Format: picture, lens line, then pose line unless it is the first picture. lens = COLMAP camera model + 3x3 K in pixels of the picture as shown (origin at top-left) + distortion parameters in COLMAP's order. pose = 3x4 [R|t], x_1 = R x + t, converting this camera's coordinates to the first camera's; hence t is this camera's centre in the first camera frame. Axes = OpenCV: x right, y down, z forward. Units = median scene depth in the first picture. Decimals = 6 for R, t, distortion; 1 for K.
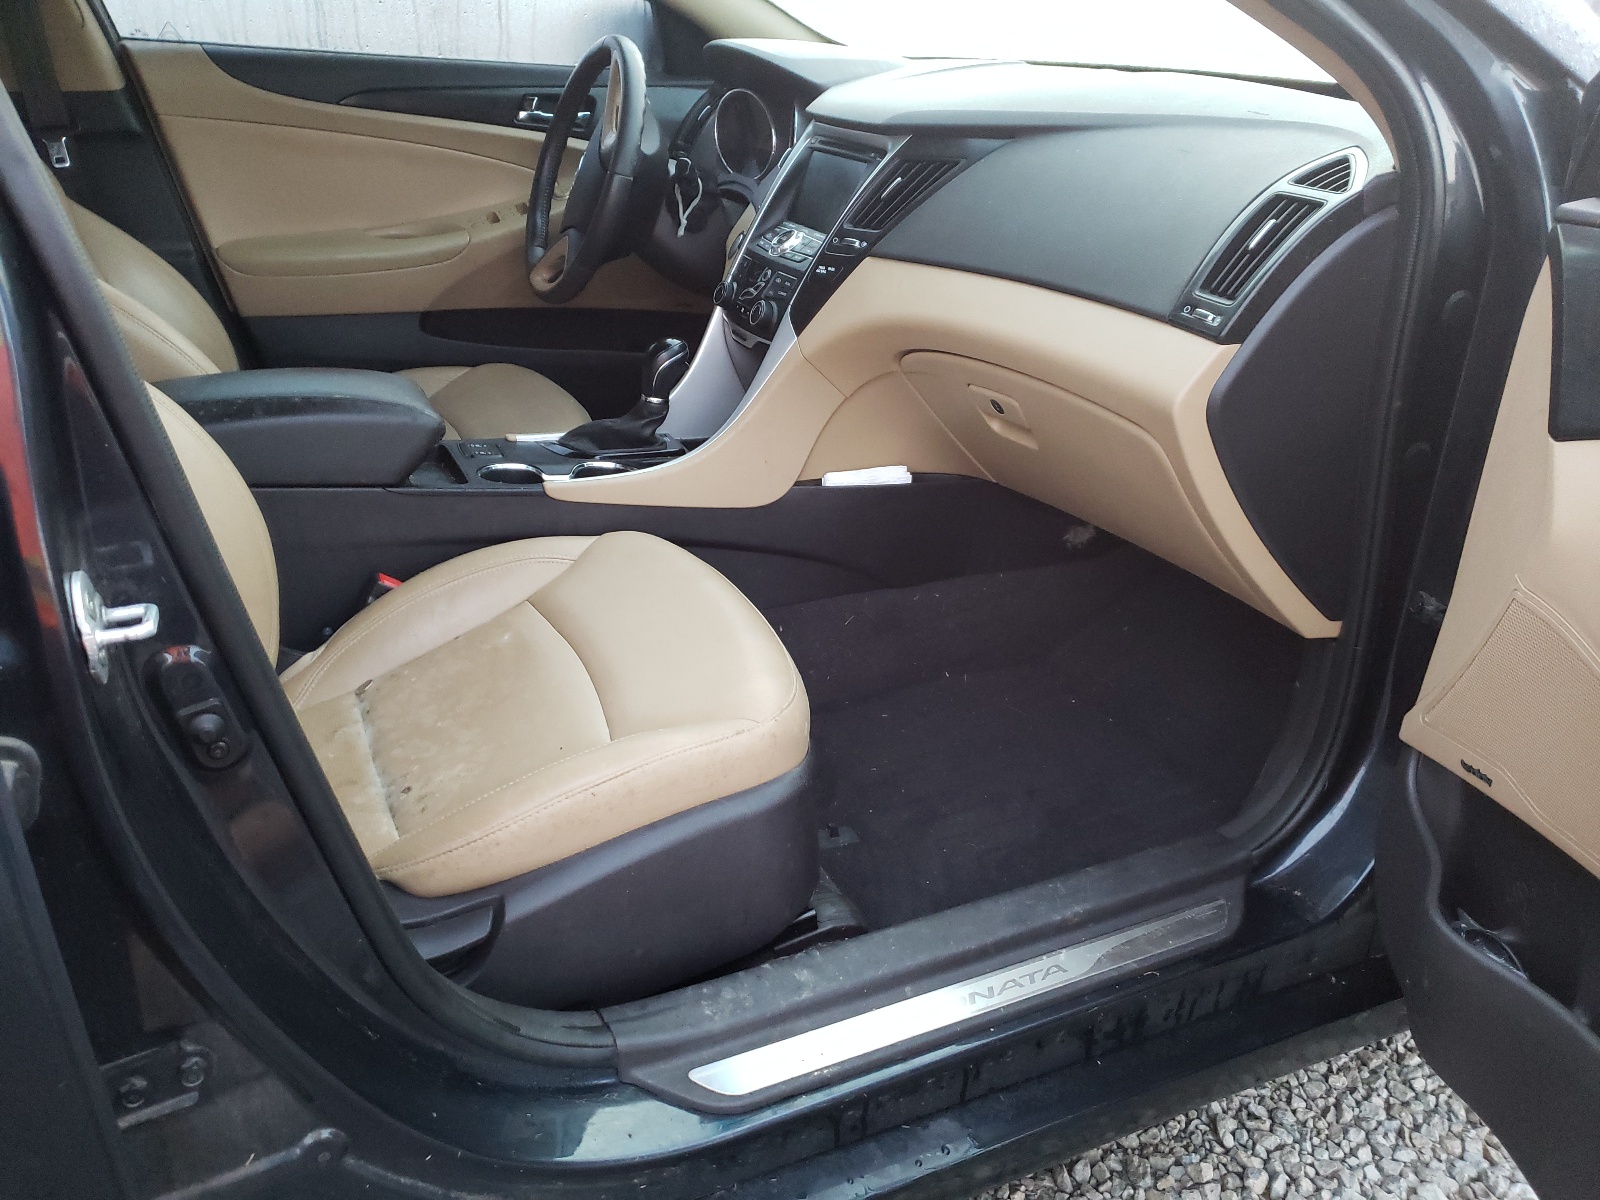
lens RADIAL K [[1208.3, 0, 800.0], [0, 1208.3, 600.0], [0, 0, 1]] dist [0.109115, -0.169805]
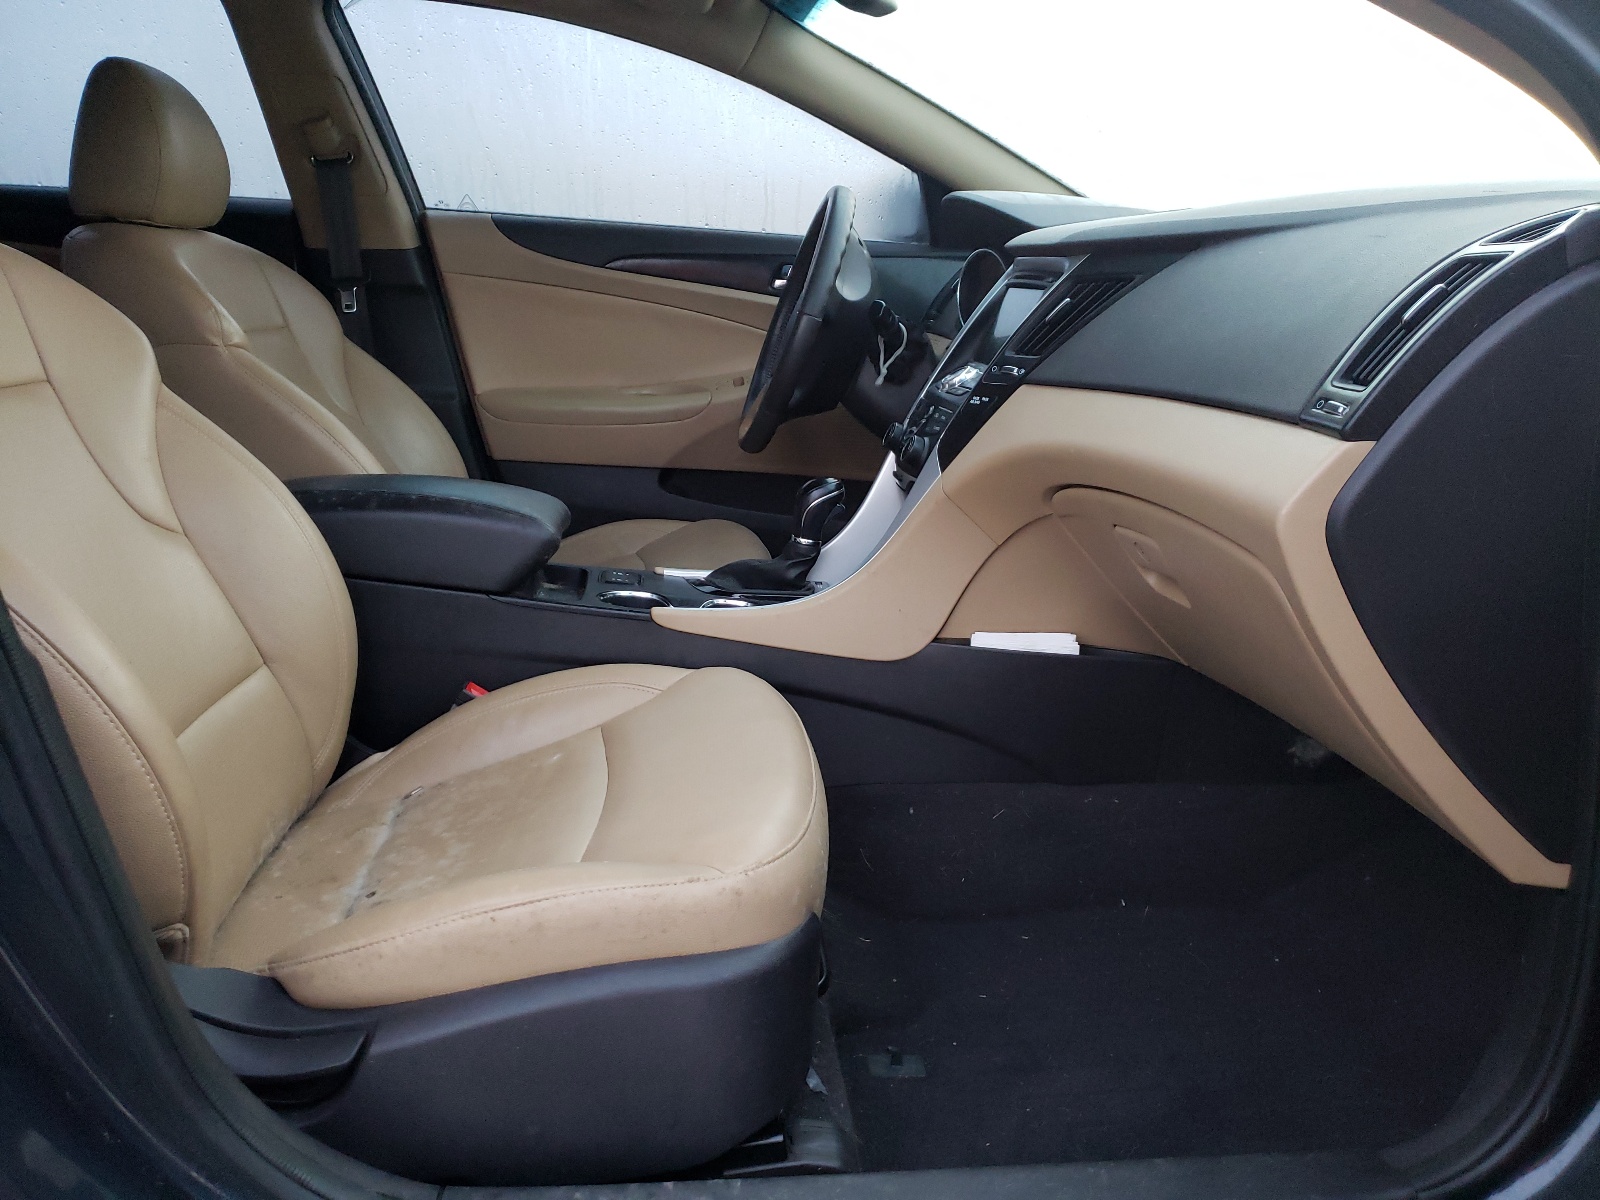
lens RADIAL K [[1216.5, 0, 800.0], [0, 1216.5, 619.1], [0, 0, 1]] dist [0.026684, 0.001685]
pose [[0.941296, 0.084285, -0.326890, 0.199951], [-0.141746, 0.977514, -0.156125, 0.040764], [0.306380, 0.193295, 0.932077, 0.165199]]
